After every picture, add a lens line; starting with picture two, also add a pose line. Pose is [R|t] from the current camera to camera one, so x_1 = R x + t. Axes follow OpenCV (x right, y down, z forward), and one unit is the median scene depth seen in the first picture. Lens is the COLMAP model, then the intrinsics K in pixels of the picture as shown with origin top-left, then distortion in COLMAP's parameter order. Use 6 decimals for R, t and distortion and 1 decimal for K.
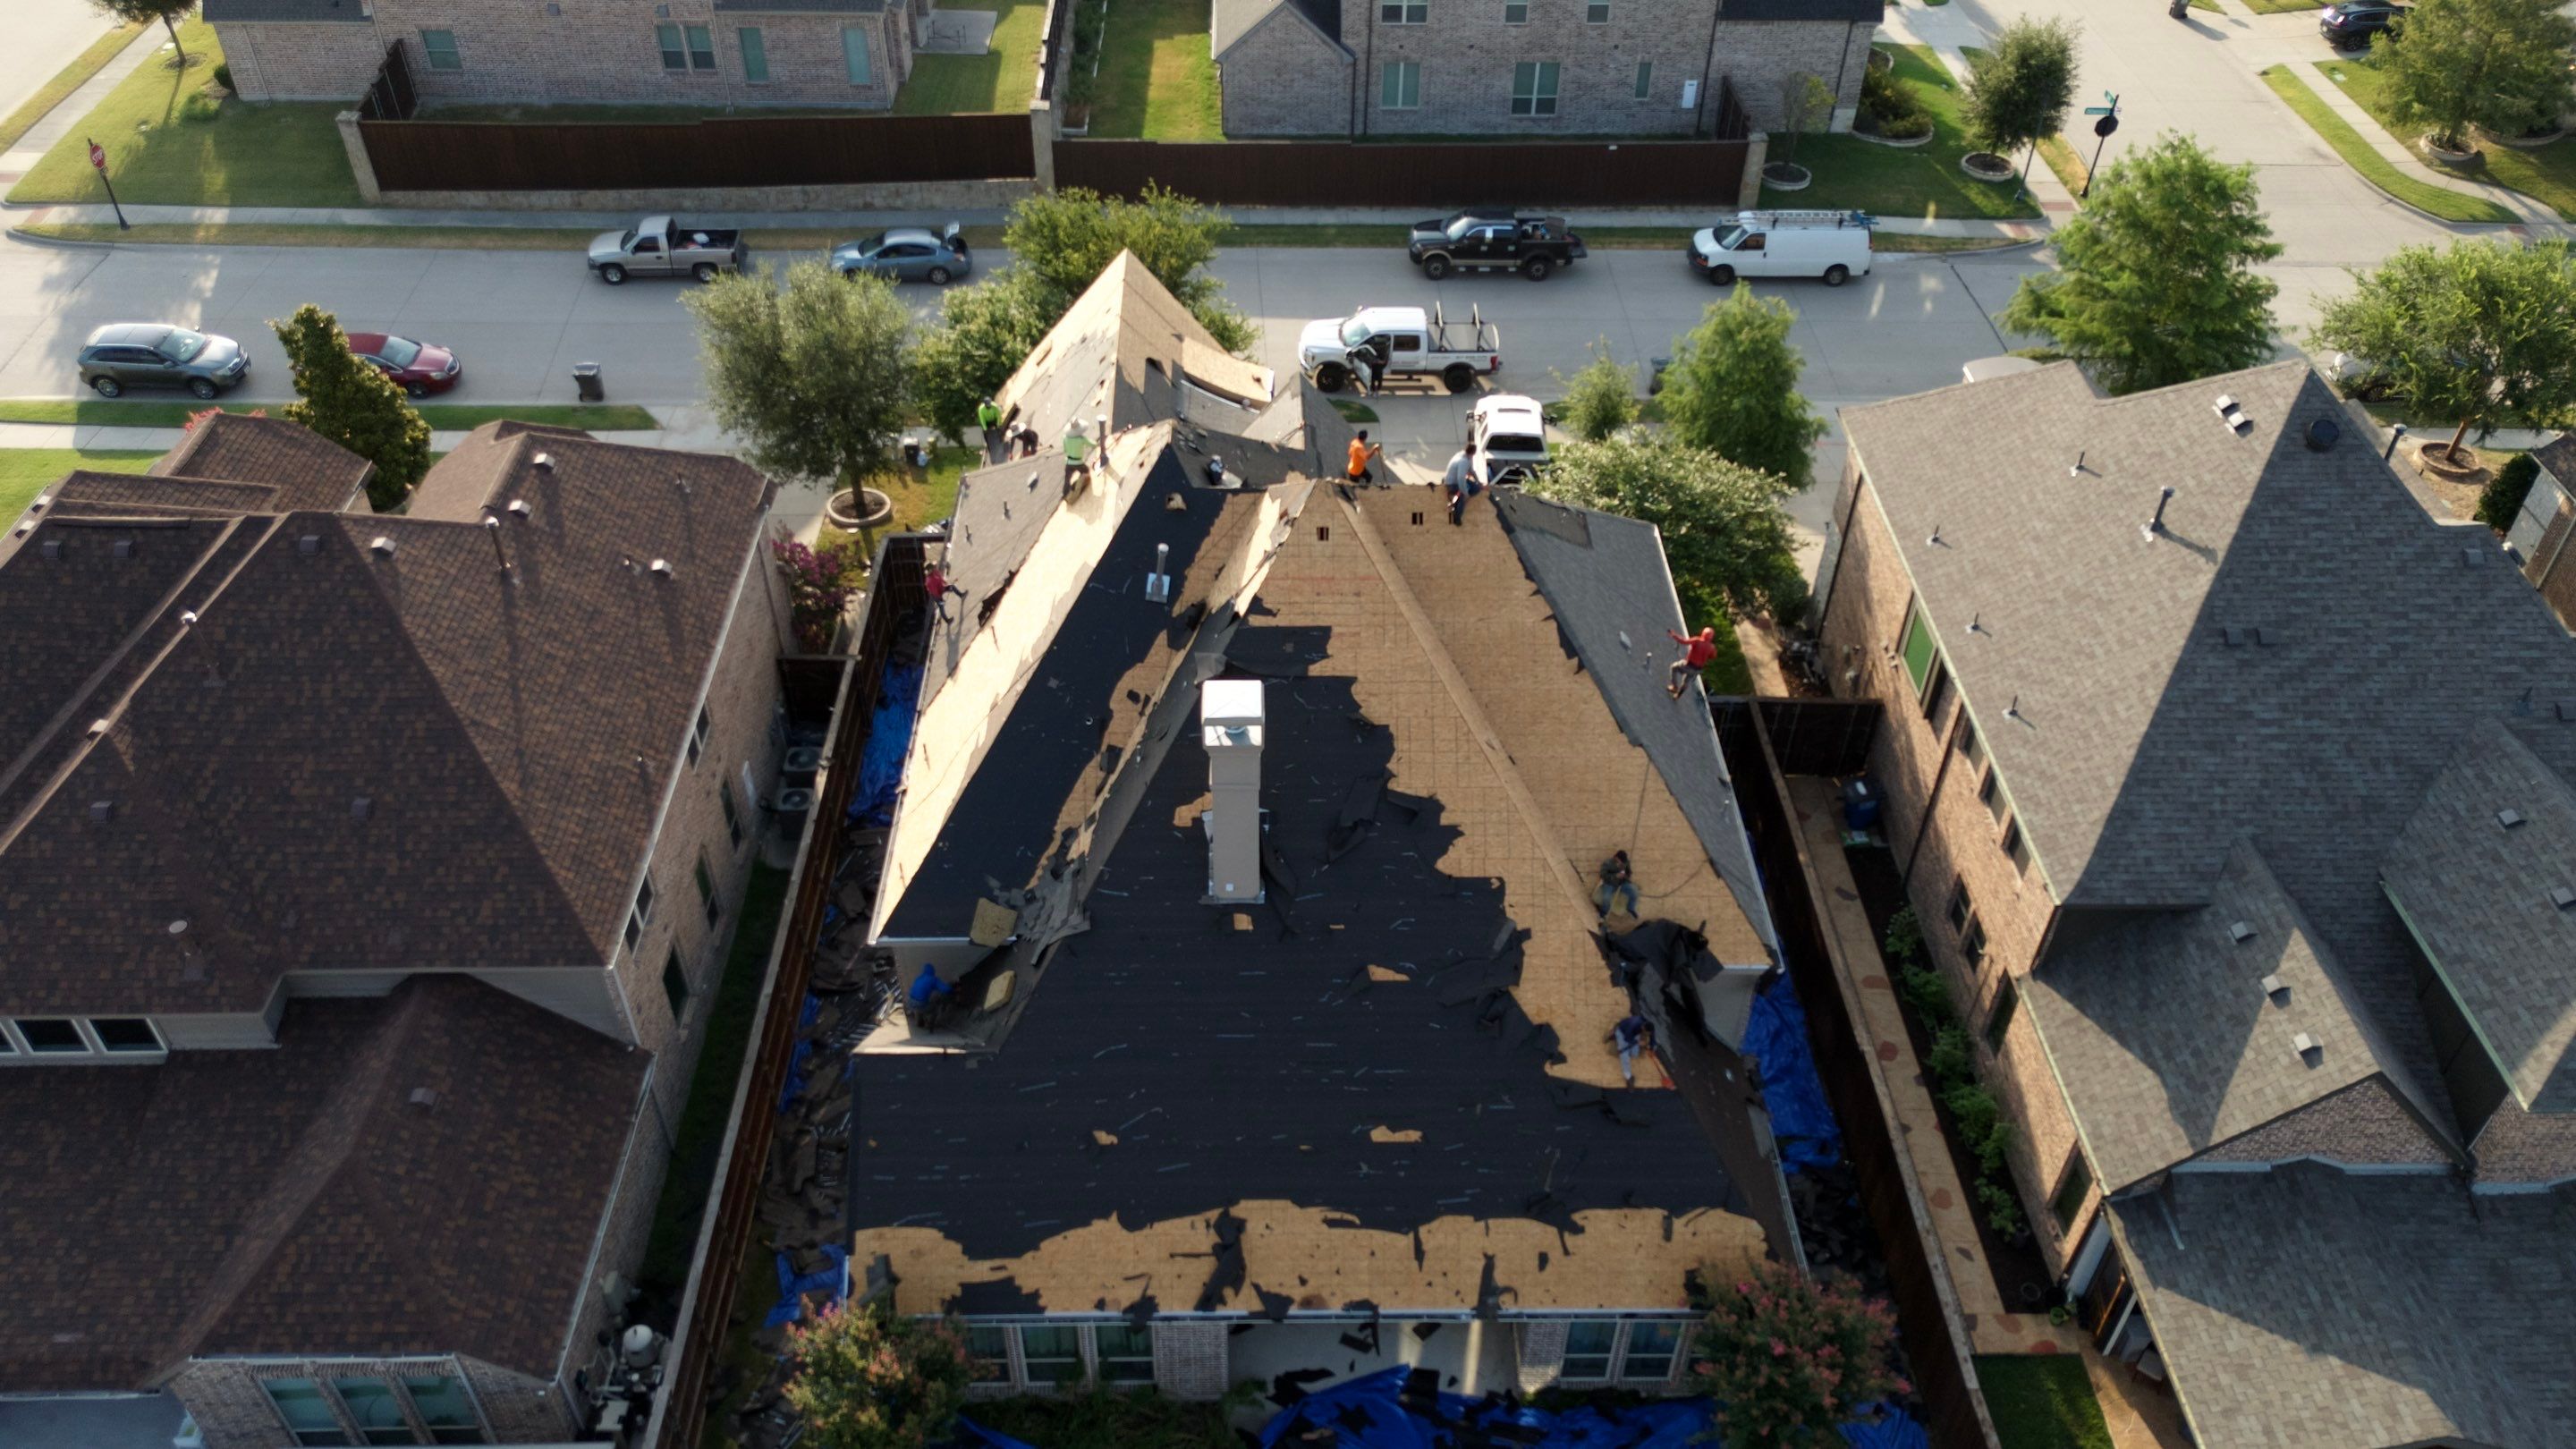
lens RADIAL K [[1889.5, 0, 1295.0], [0, 1889.5, 742.7], [0, 0, 1]] dist [0.079724, -0.080807]
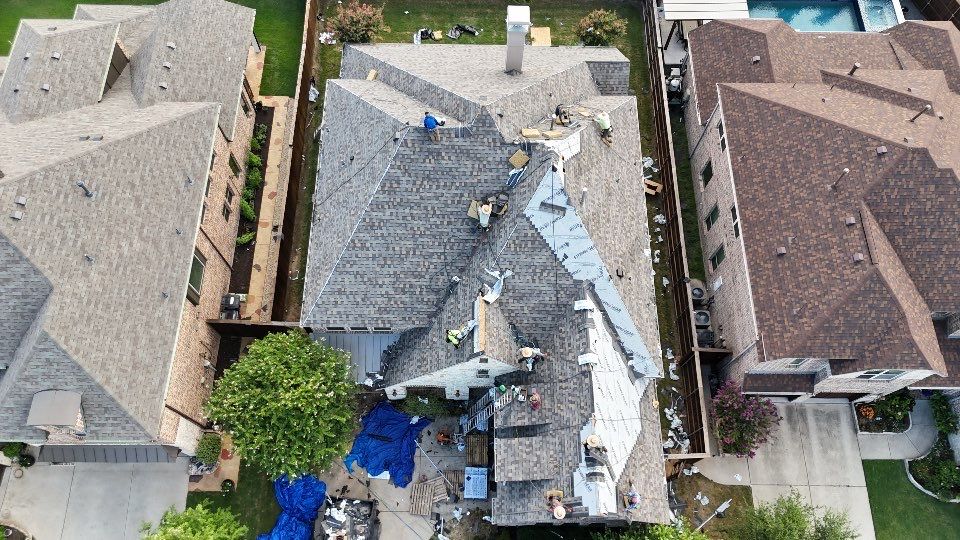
lens RADIAL K [[704.2, 0, 477.7], [0, 704.2, 269.8], [0, 0, 1]] dist [0.079724, -0.080807]
pose [[-0.999307, -0.034885, -0.012945, 0.023677], [-0.001961, -0.298040, 0.954551, -0.998754], [-0.037158, 0.953916, 0.297765, 0.910950]]
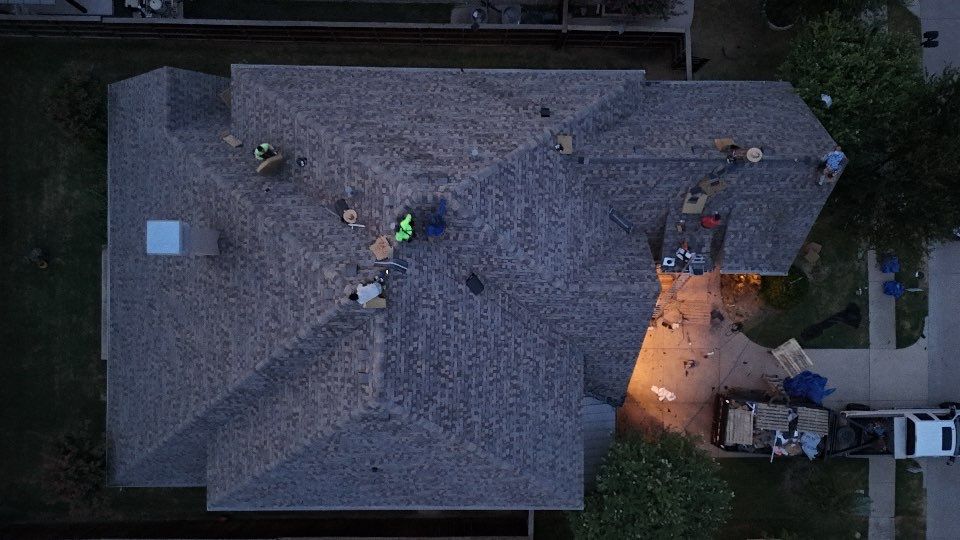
lens RADIAL K [[704.2, 0, 477.6], [0, 704.2, 270.8], [0, 0, 1]] dist [0.079724, -0.080807]
pose [[-0.027577, 0.999582, -0.008683, -0.004194], [-0.670673, -0.012060, 0.741655, -0.625588], [0.741240, 0.026276, 0.670725, 0.667179]]
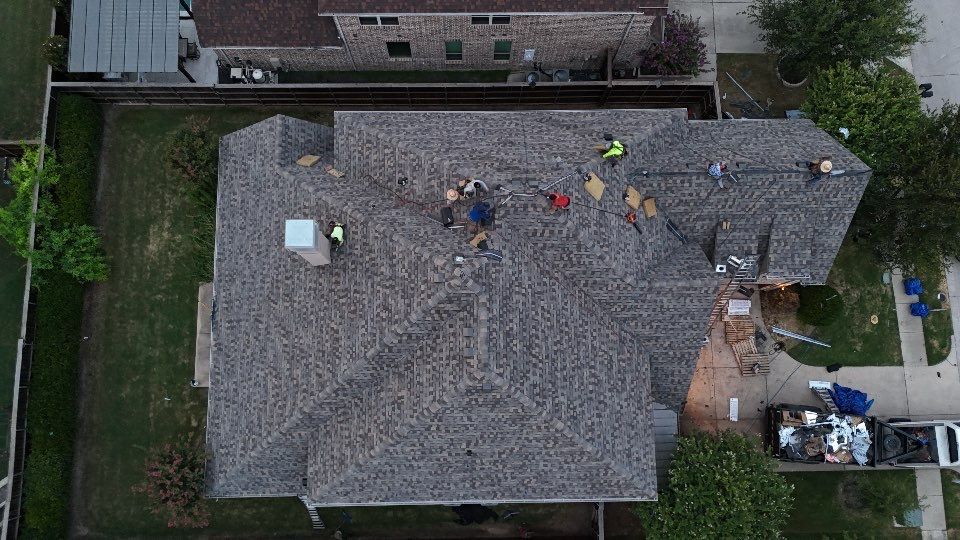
lens RADIAL K [[704.2, 0, 479.2], [0, 704.2, 271.8], [0, 0, 1]] dist [0.079724, -0.080807]
pose [[-0.005950, 0.985941, -0.166987, 0.119884], [-0.669809, 0.120064, 0.732762, -0.631195], [0.742509, 0.116210, 0.659678, 0.550680]]
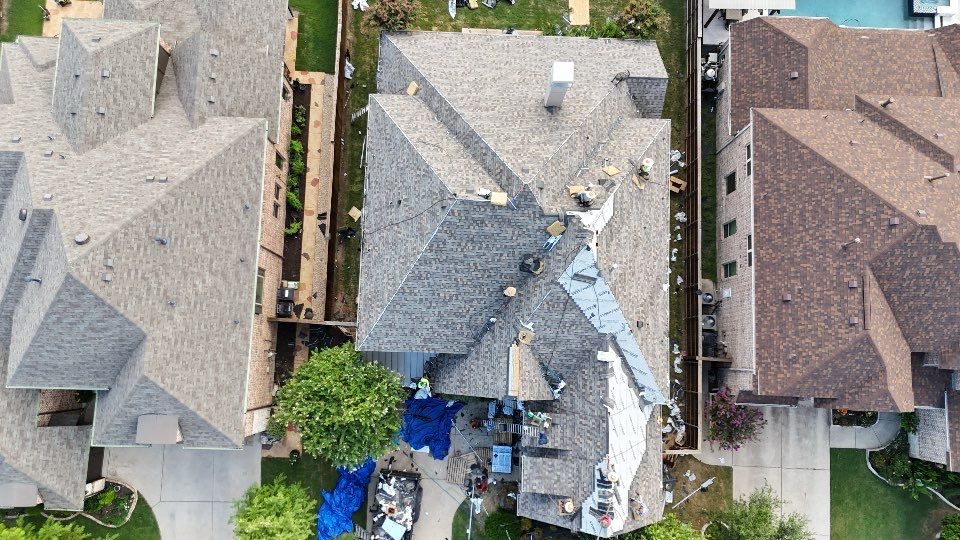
lens RADIAL K [[704.2, 0, 477.6], [0, 704.2, 269.3], [0, 0, 1]] dist [0.079724, -0.080807]
pose [[-0.998083, -0.058818, -0.019231, 0.085554], [0.016833, -0.557099, 0.830276, -0.945046], [-0.059549, 0.828361, 0.557021, 0.567789]]
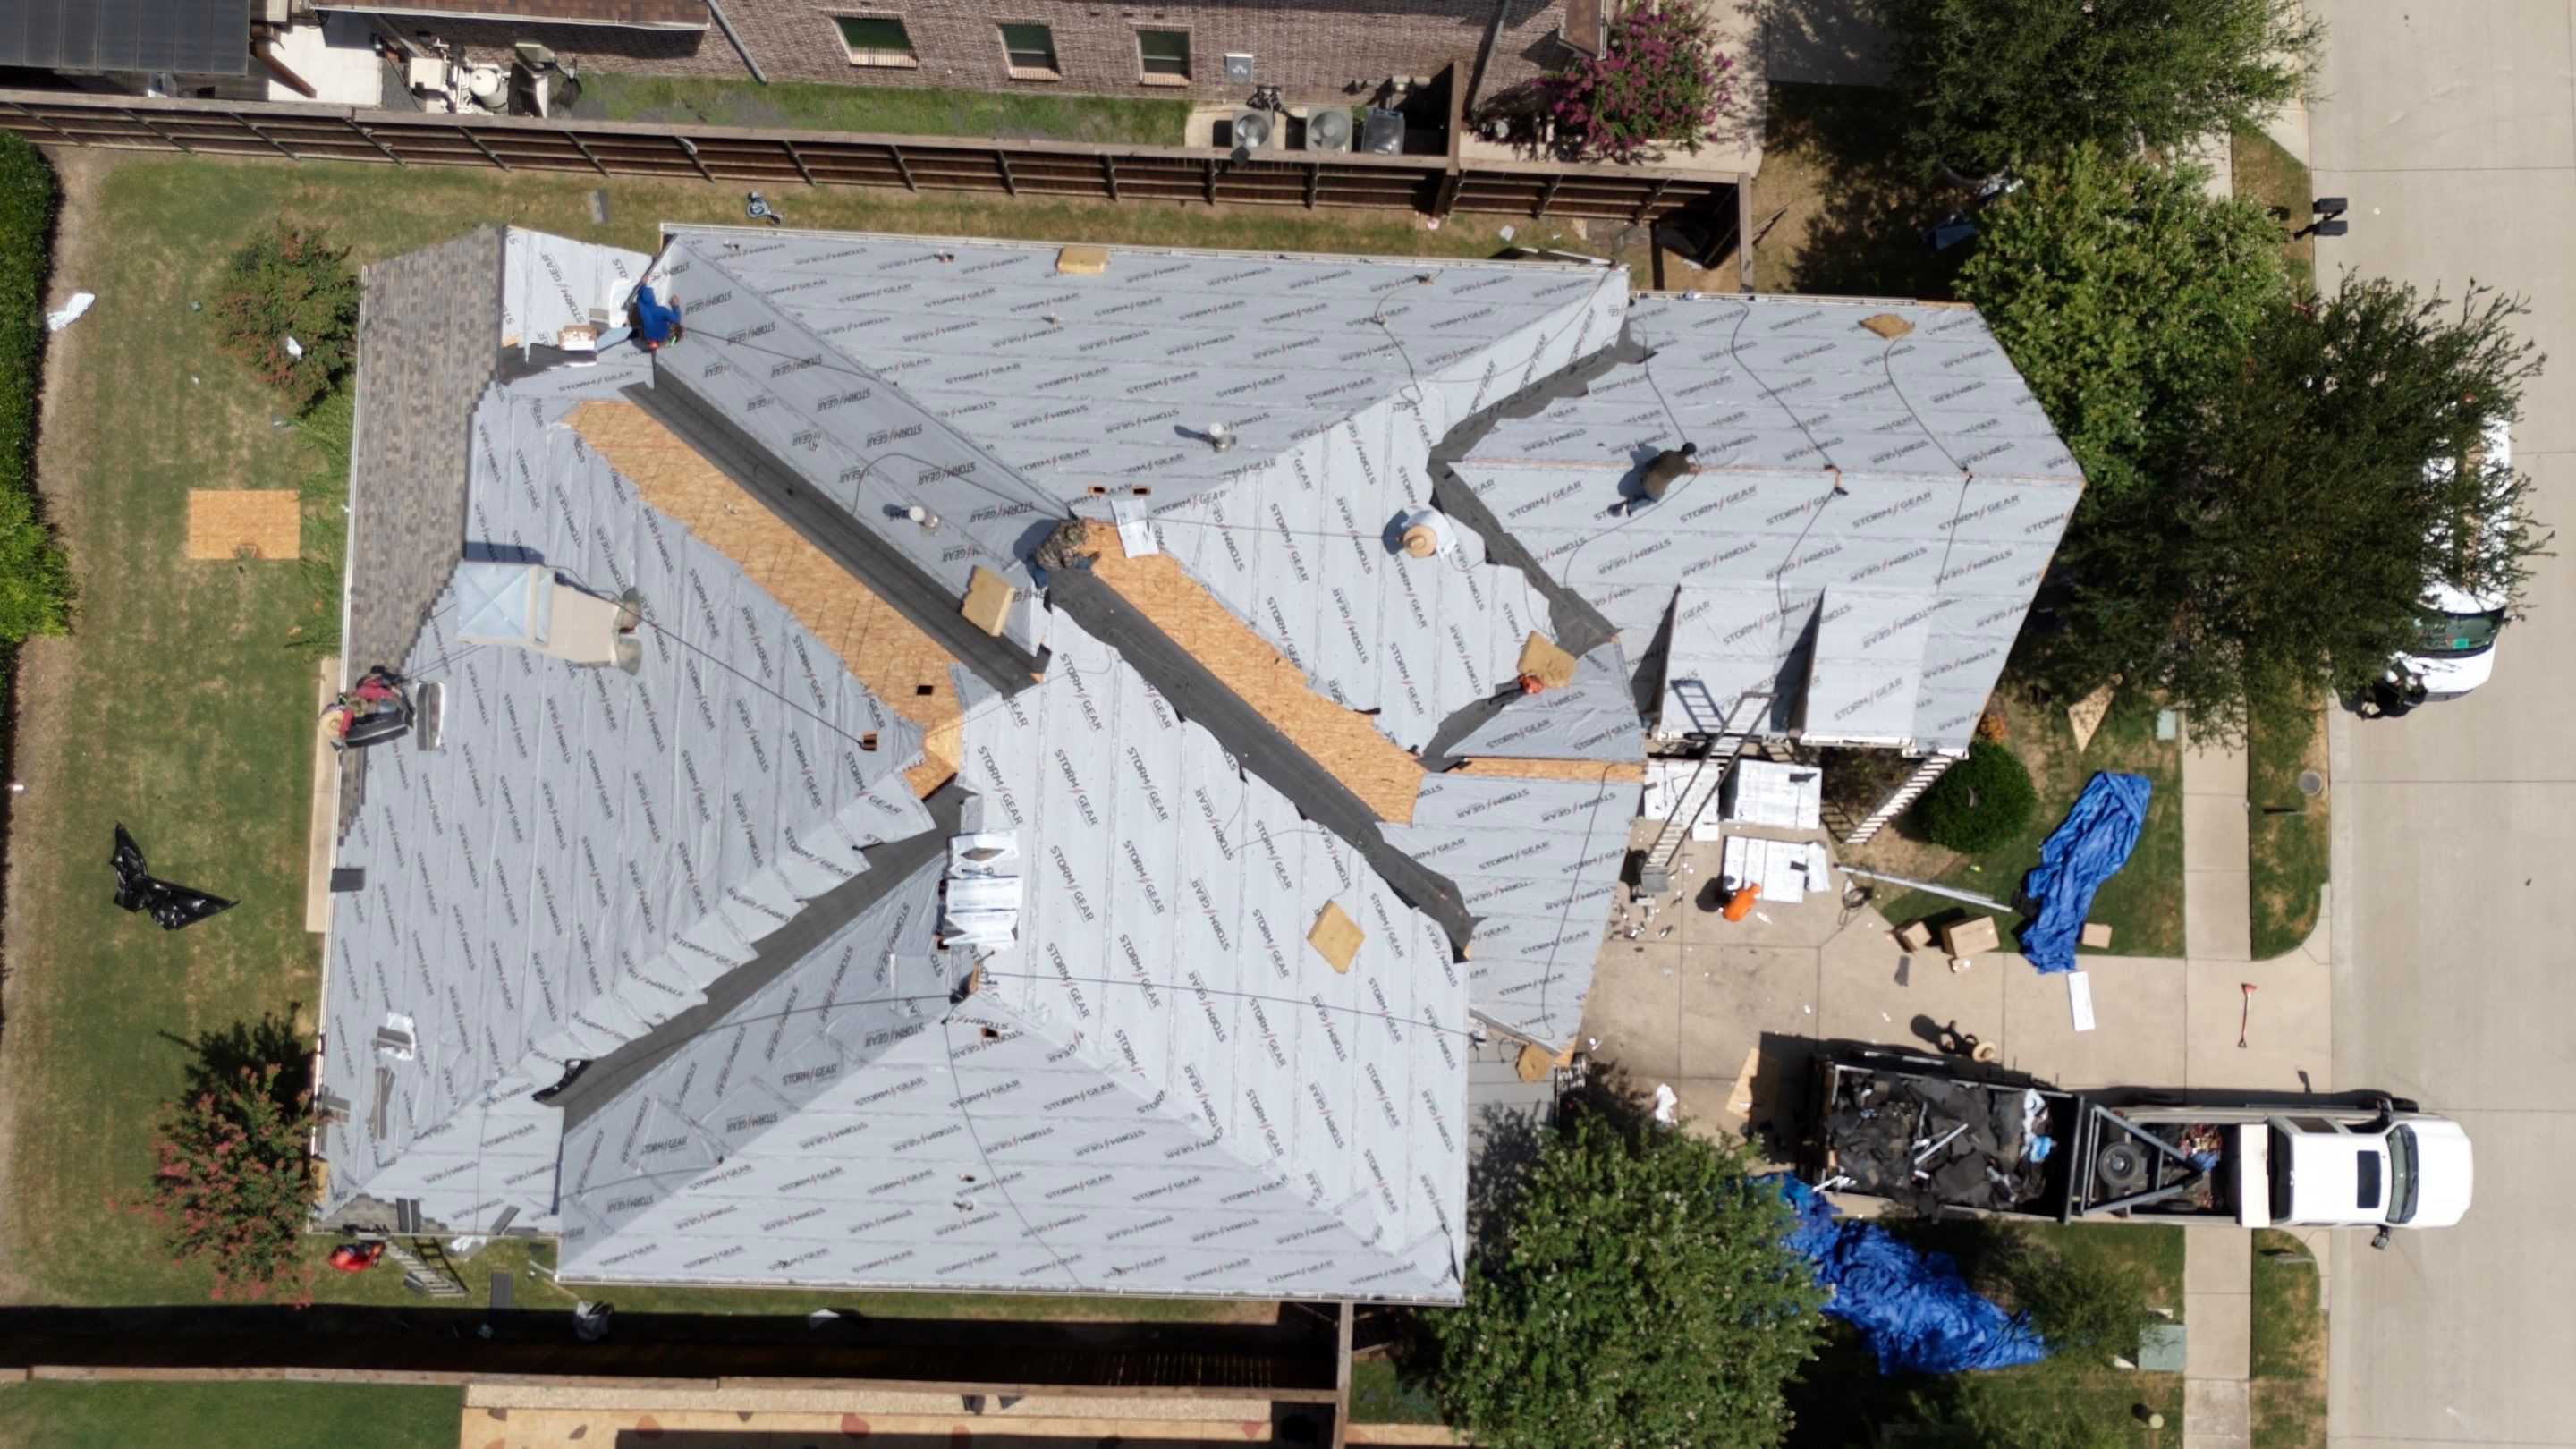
lens RADIAL K [[1889.5, 0, 1274.5], [0, 1889.5, 727.1], [0, 0, 1]] dist [0.079724, -0.080807]
pose [[-0.053969, 0.996809, -0.058823, 0.039750], [-0.673696, 0.007132, 0.738975, -0.708645], [0.737036, 0.079511, 0.671160, 0.618668]]
